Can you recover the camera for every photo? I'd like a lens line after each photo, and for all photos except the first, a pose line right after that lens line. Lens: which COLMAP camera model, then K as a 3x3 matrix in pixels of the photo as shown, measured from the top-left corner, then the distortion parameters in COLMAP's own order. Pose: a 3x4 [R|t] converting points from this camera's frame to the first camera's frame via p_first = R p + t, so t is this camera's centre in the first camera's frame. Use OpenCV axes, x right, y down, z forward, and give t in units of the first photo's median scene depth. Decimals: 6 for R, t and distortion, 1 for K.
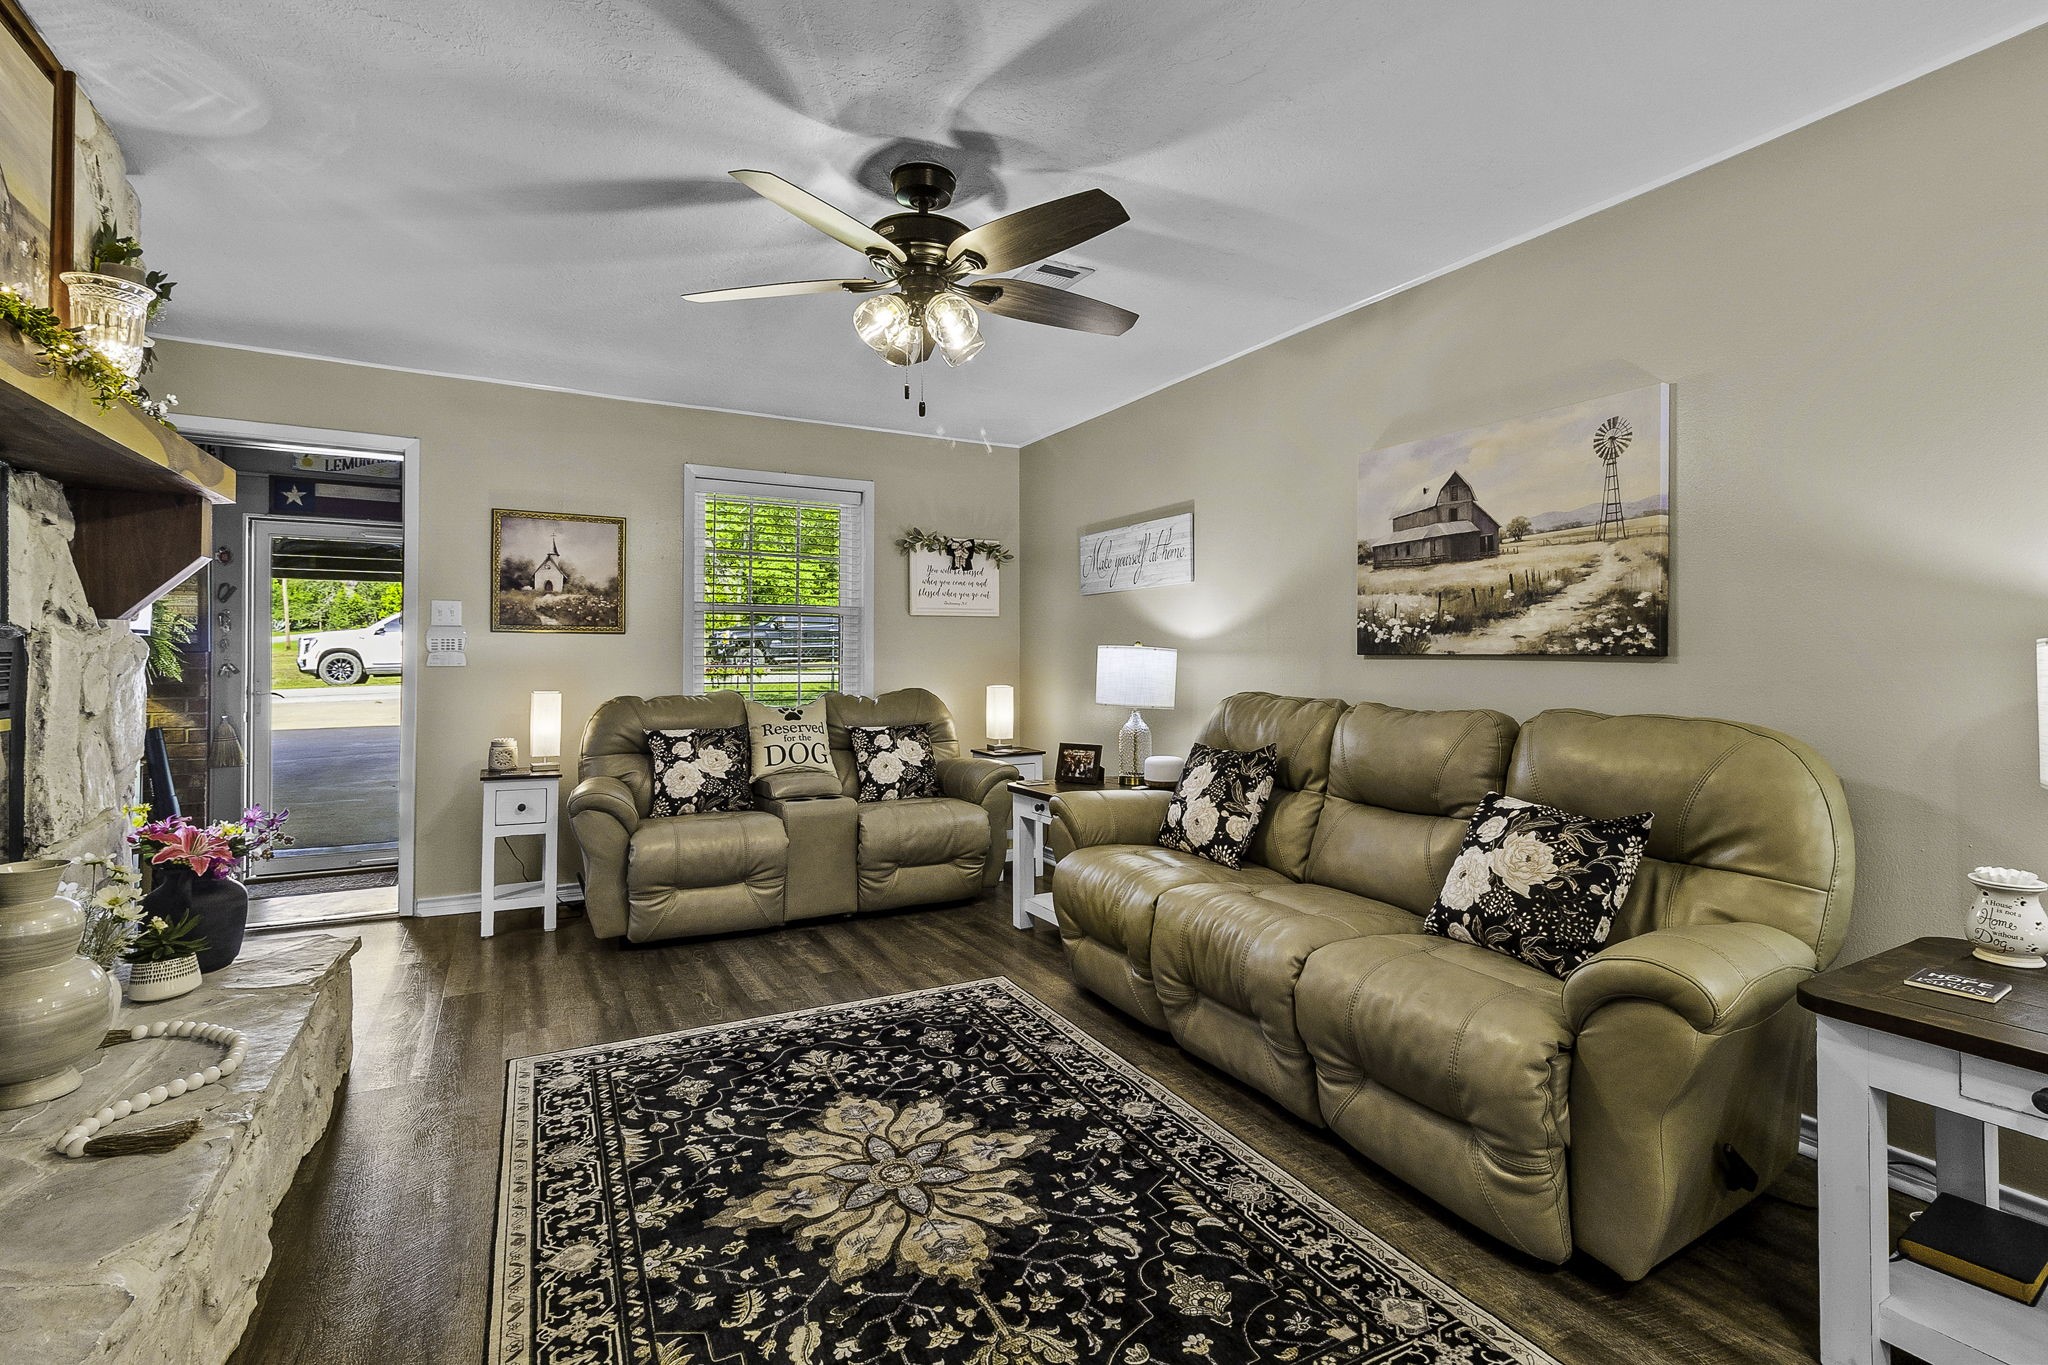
lens RADIAL K [[988.7, 0, 1031.8], [0, 988.7, 681.4], [0, 0, 1]] dist [0.000282, 0.000698]
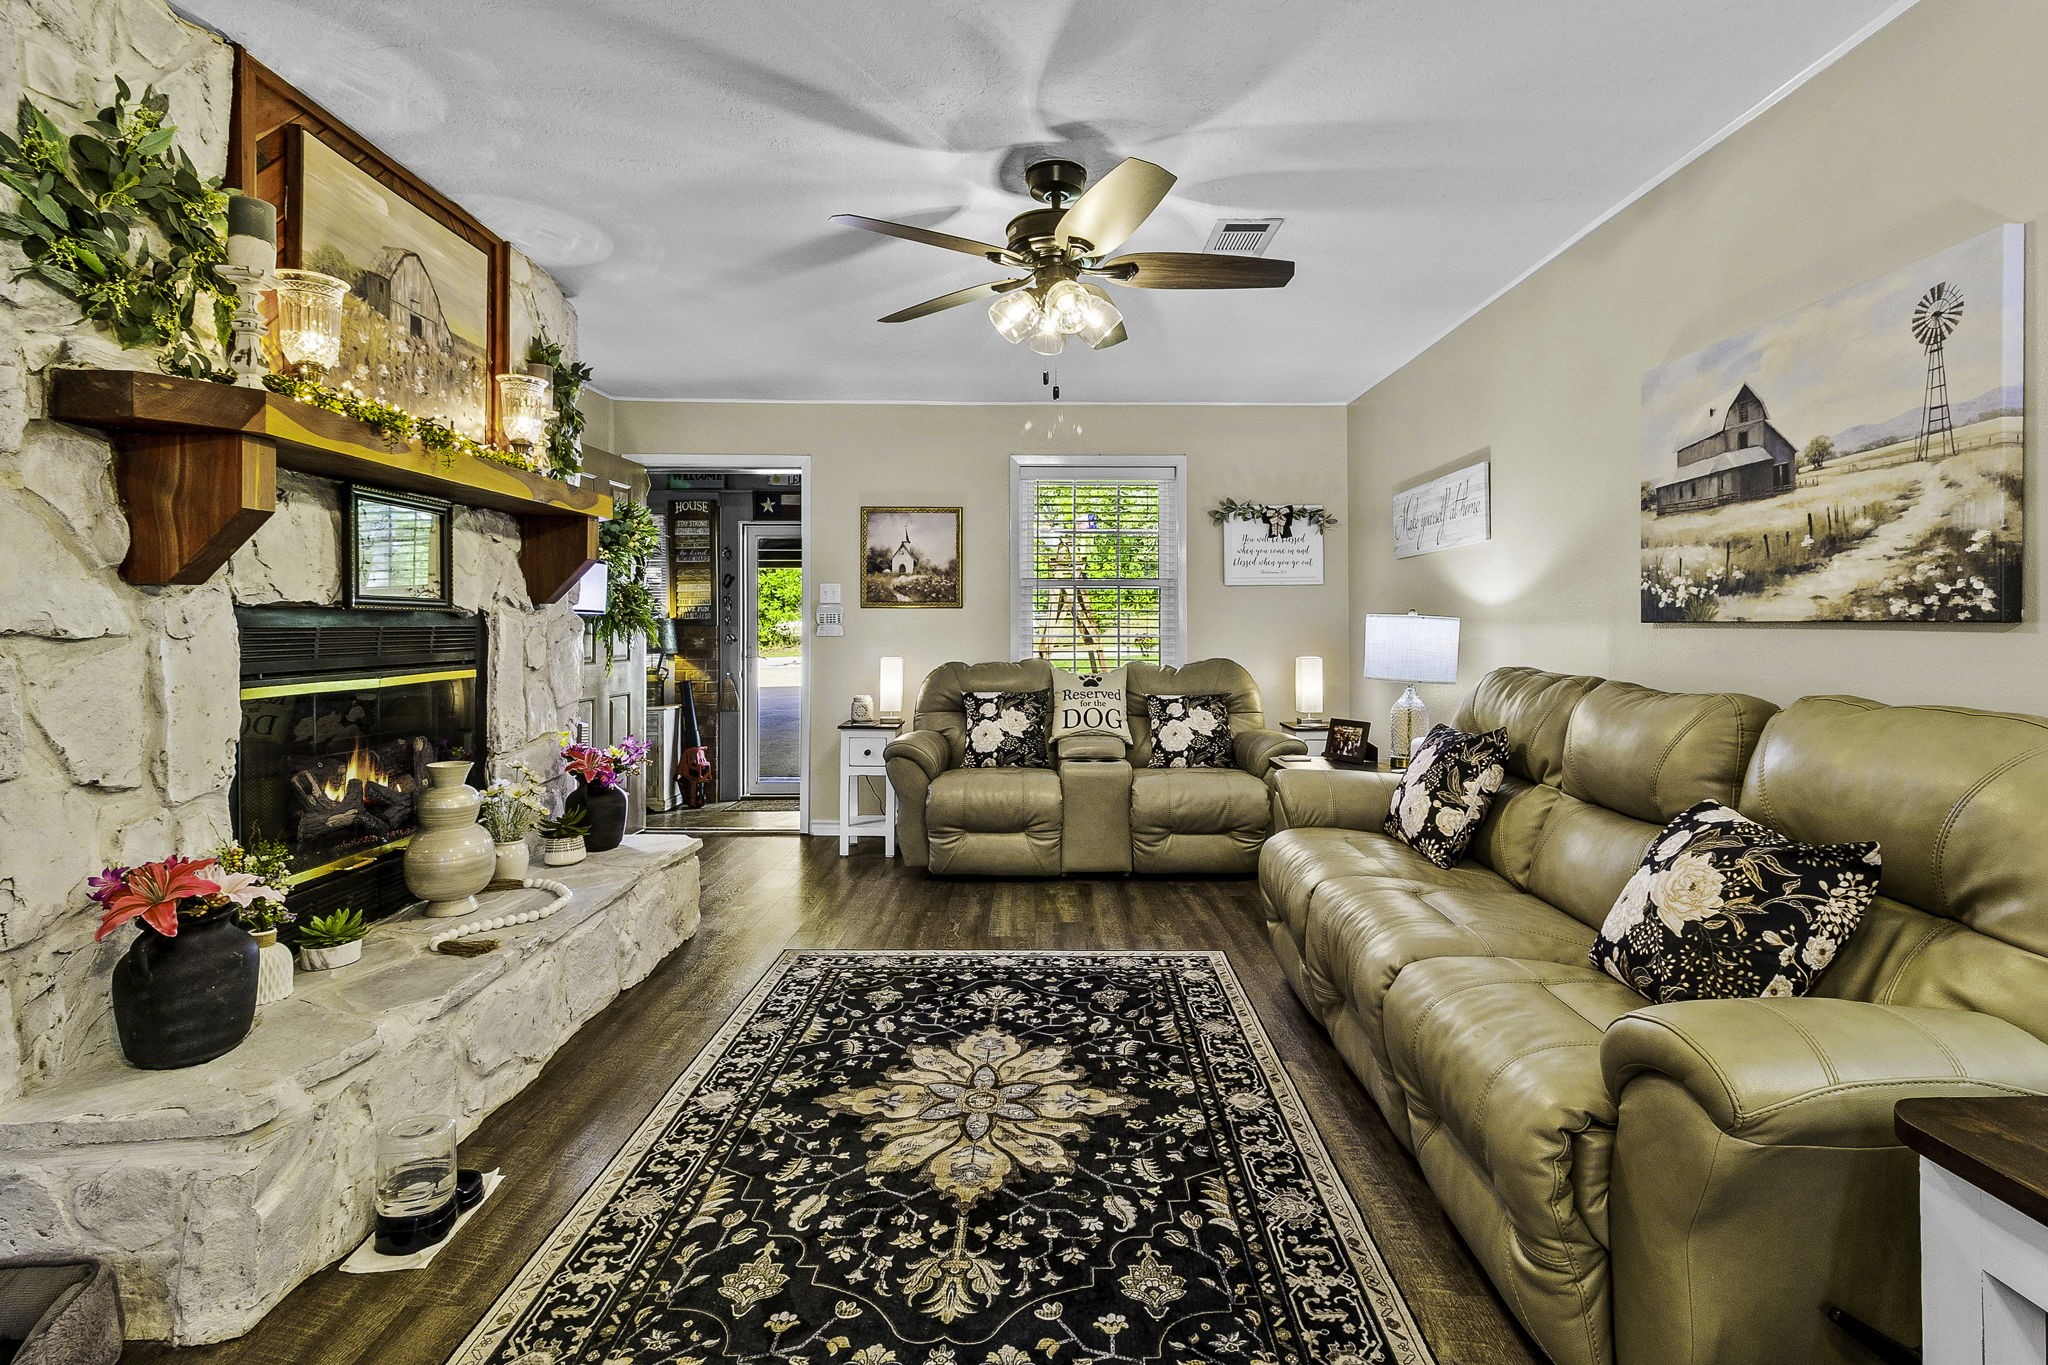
lens RADIAL K [[983.7, 0, 1023.2], [0, 983.7, 654.1], [0, 0, 1]] dist [0.002951, -0.000019]
pose [[0.870811, 0.009857, -0.491520, 0.372632], [-0.008597, 0.999951, 0.004821, -0.001024], [0.491543, 0.000028, 0.870853, 0.066063]]
